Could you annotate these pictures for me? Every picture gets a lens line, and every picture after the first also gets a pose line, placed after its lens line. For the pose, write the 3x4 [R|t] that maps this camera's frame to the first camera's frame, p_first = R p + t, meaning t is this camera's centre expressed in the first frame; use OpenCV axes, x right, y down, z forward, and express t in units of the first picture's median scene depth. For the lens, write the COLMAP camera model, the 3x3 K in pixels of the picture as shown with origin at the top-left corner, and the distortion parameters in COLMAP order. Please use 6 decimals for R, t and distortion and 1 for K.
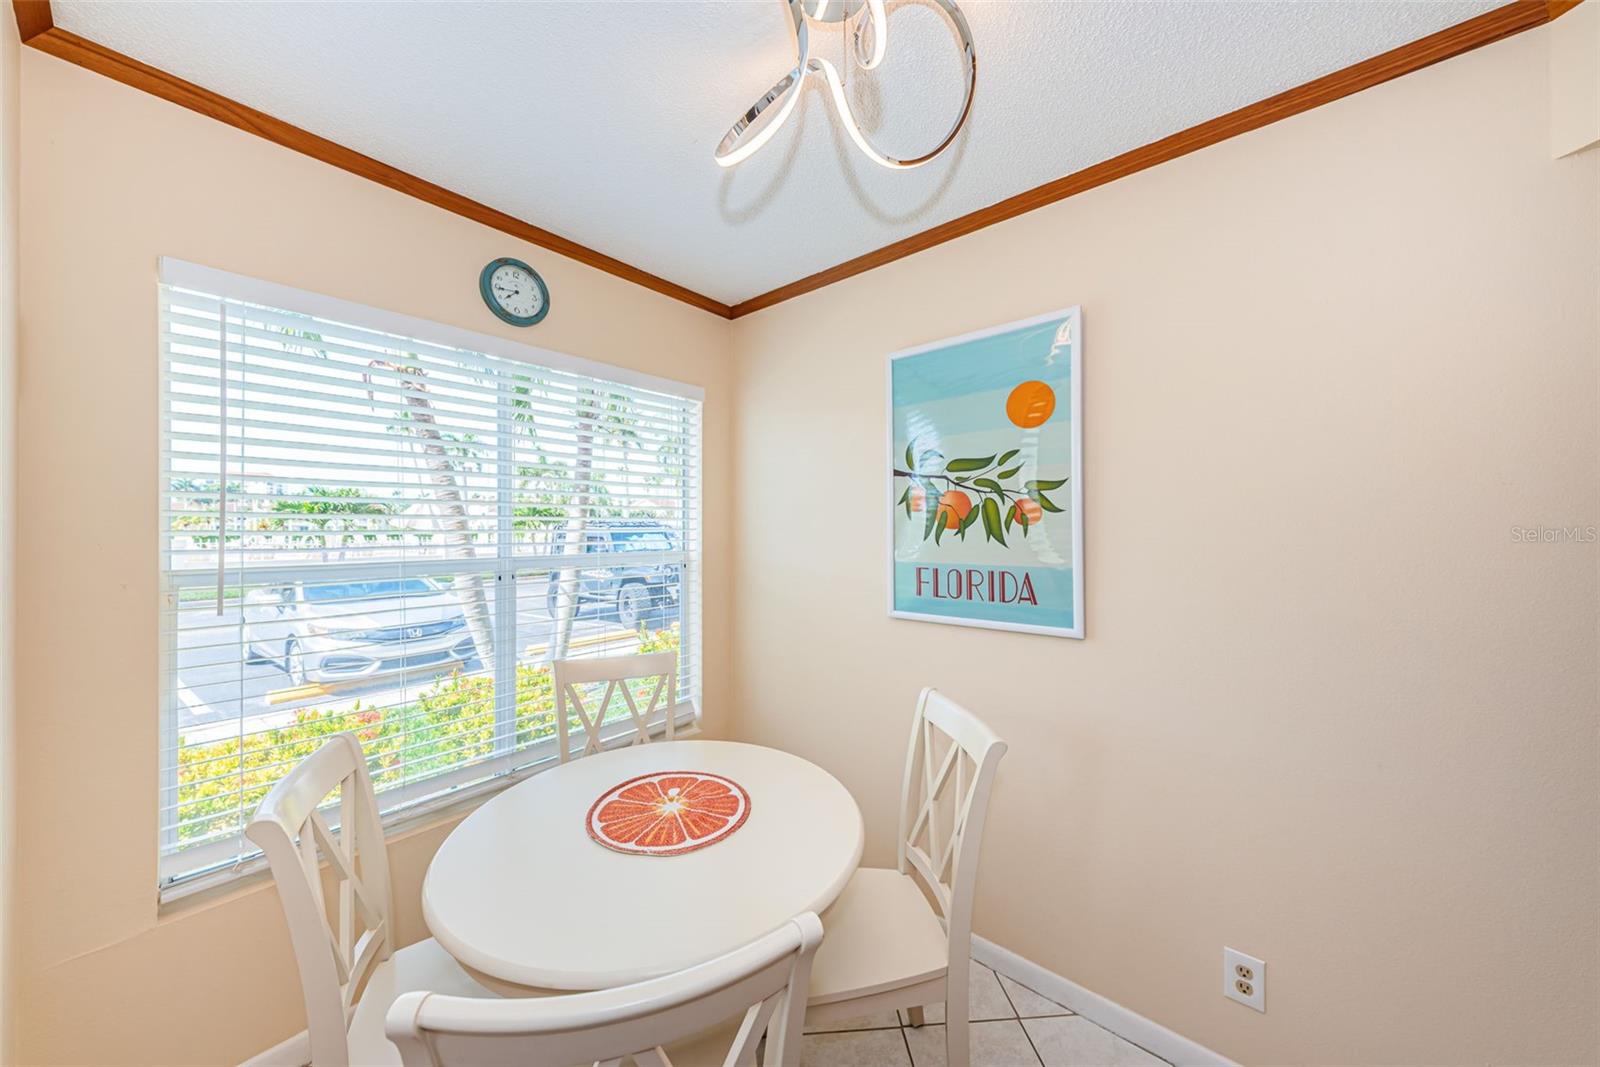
lens RADIAL K [[567.4, 0, 805.8], [0, 567.4, 528.0], [0, 0, 1]] dist [0.001069, -0.000018]
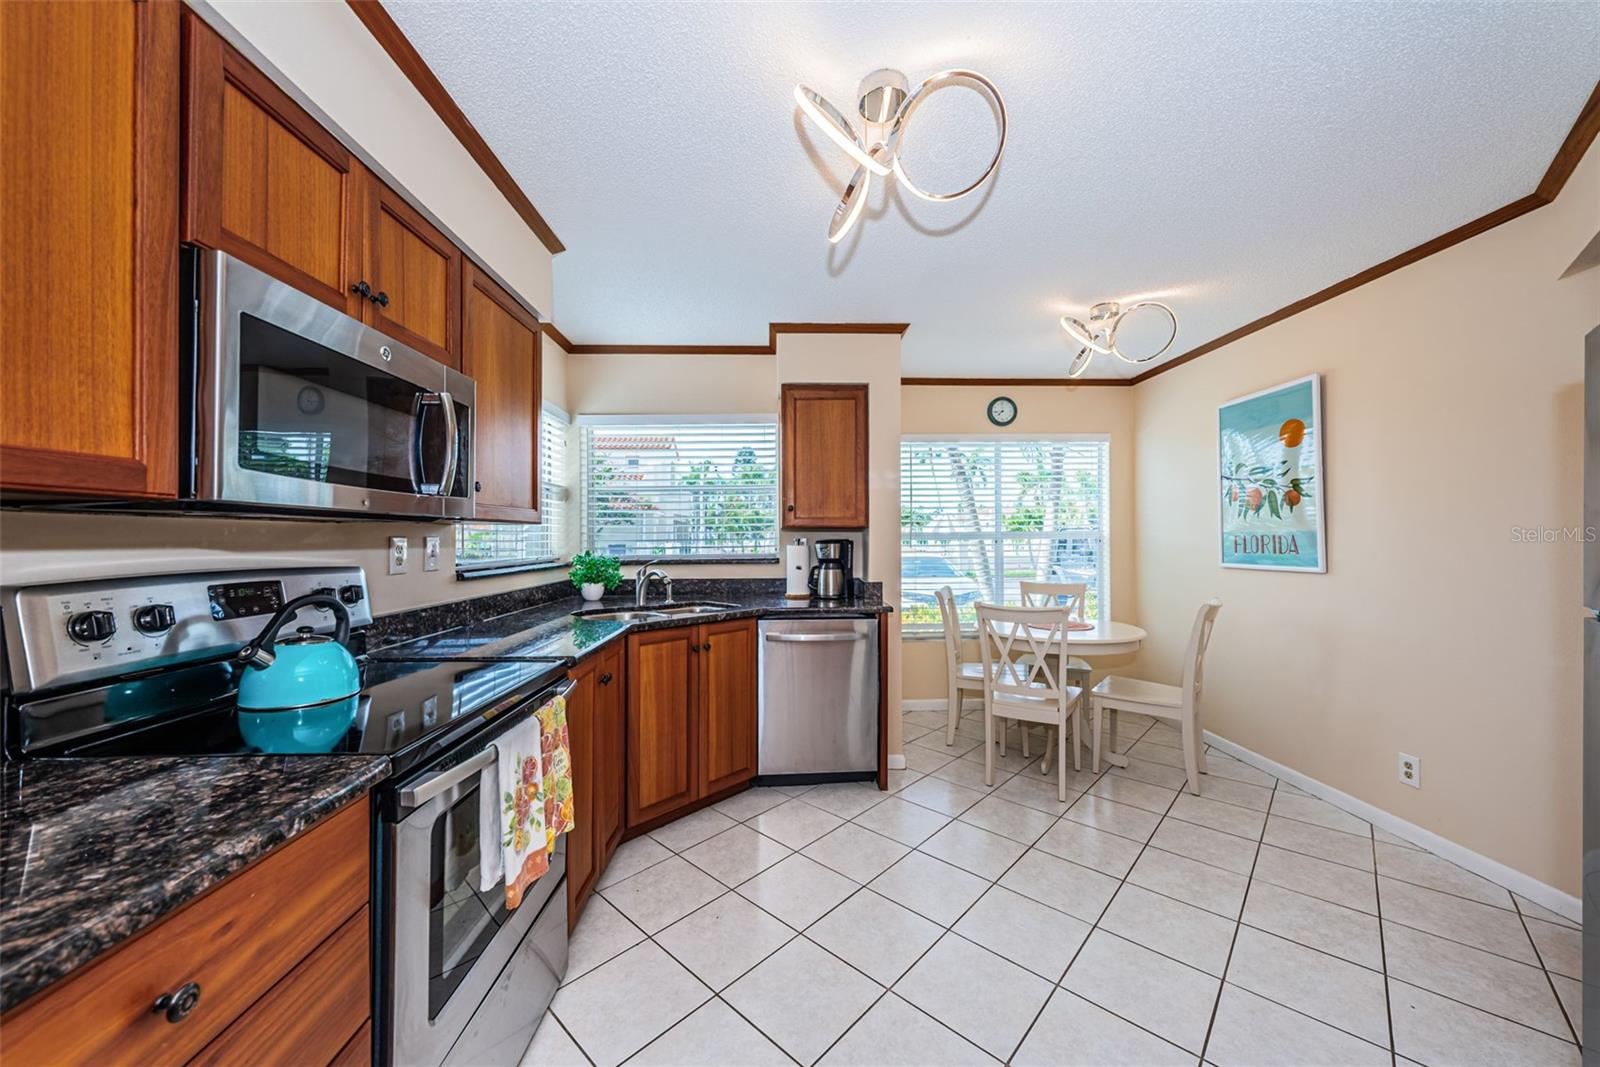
lens RADIAL K [[567.4, 0, 805.8], [0, 567.4, 528.0], [0, 0, 1]] dist [0.001069, -0.000018]
pose [[0.668119, -0.020850, -0.743762, 0.607816], [0.014520, 0.999782, -0.014984, 0.057208], [0.743913, -0.000788, 0.668277, -1.037637]]
